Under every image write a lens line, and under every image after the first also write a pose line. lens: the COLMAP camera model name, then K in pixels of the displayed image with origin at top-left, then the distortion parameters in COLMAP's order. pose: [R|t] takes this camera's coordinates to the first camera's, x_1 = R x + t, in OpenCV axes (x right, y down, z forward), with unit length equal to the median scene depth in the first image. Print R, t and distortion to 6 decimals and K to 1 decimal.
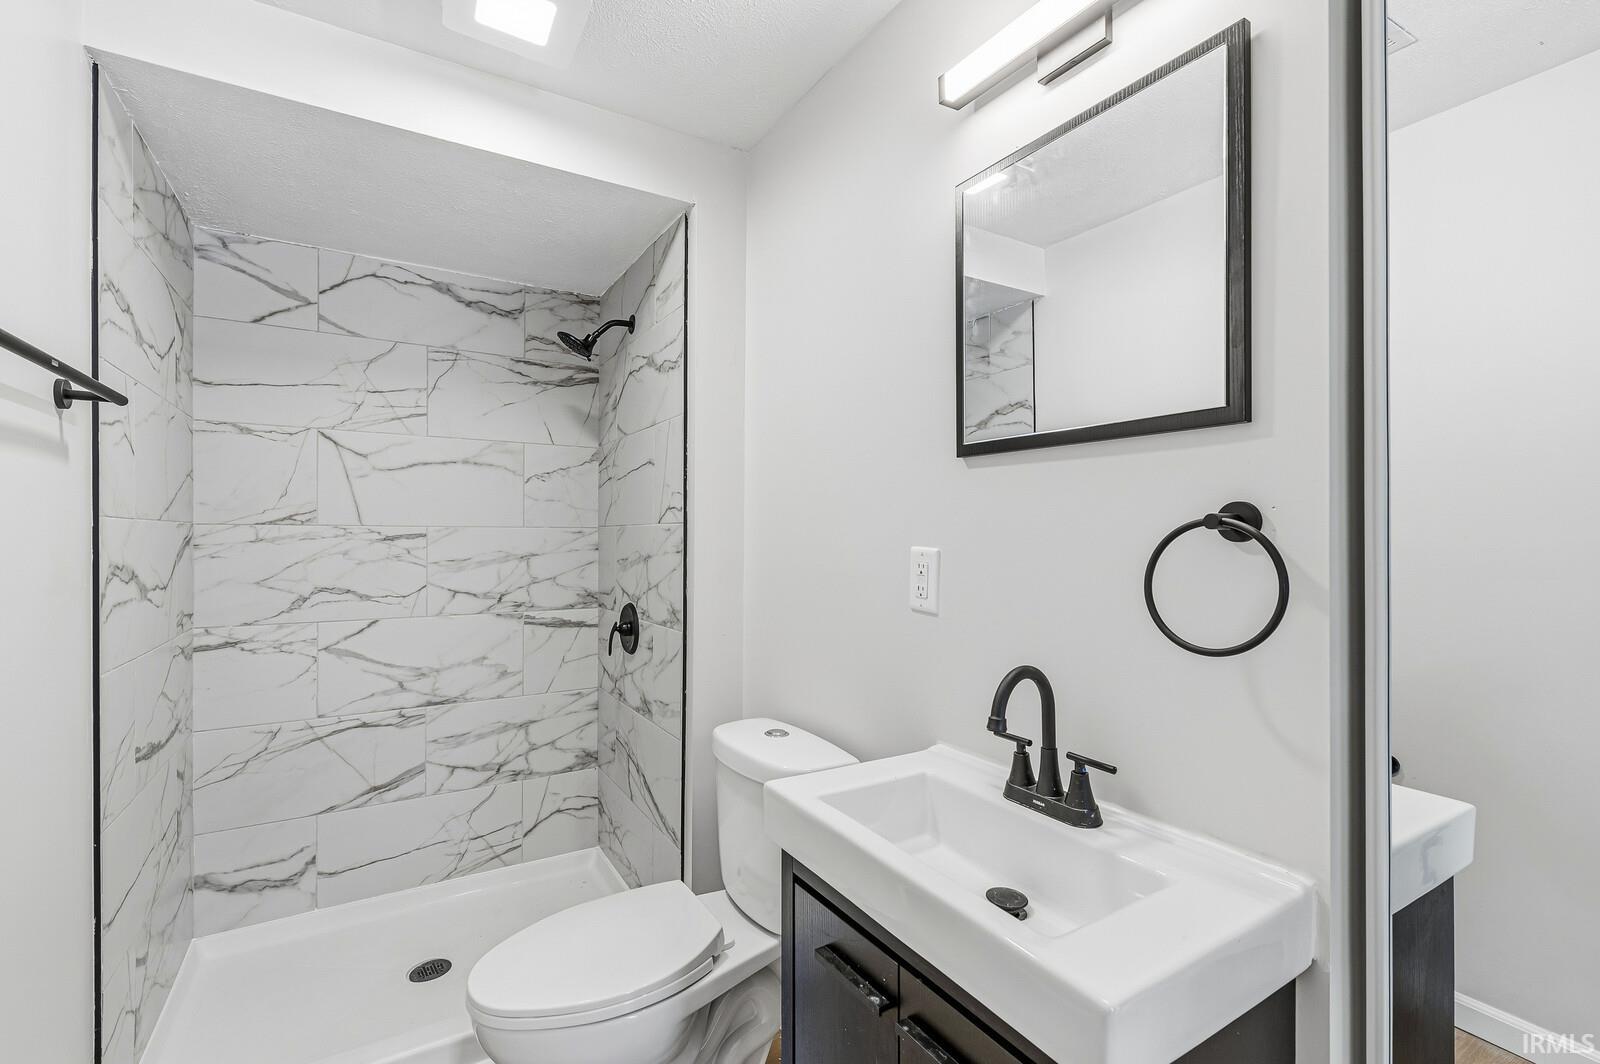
lens RADIAL K [[683.9, 0, 800.0], [0, 683.9, 532.0], [0, 0, 1]] dist [0.001092, -0.000079]
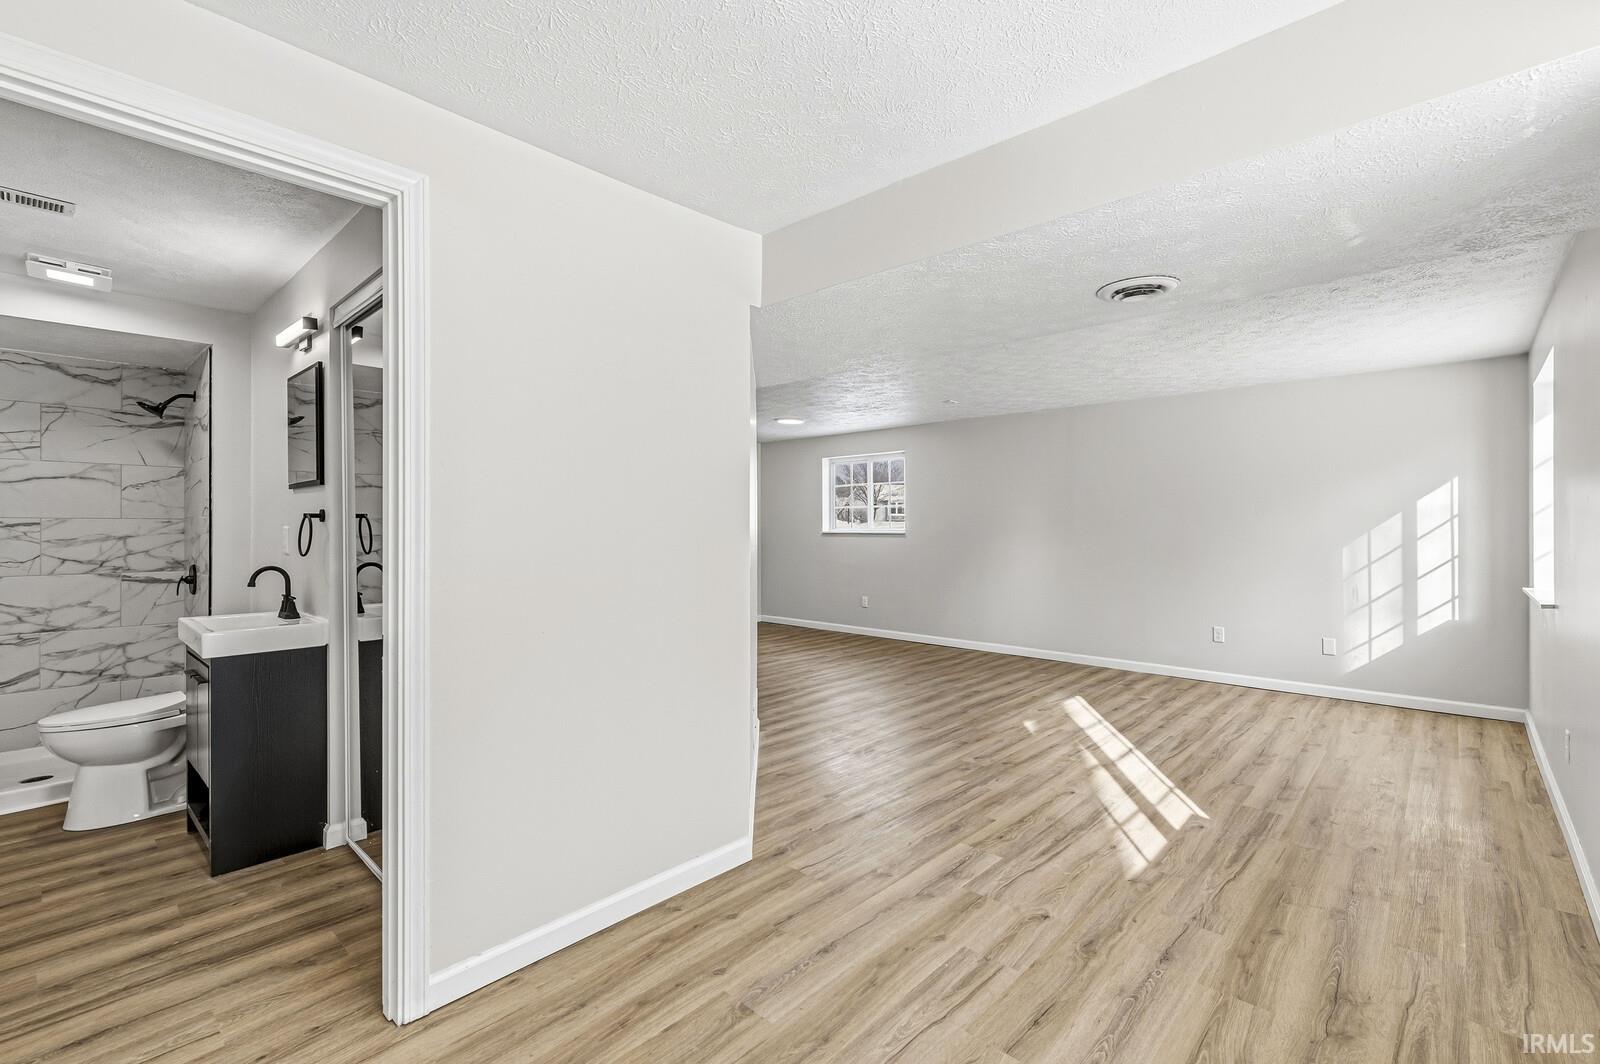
lens RADIAL K [[696.2, 0, 800.9], [0, 696.2, 525.0], [0, 0, 1]] dist [0.000498, -0.000220]
pose [[0.962544, -0.002599, 0.271113, 0.672377], [0.003127, 0.999994, -0.001514, 0.015139], [-0.271107, 0.002305, 0.962546, -0.970355]]
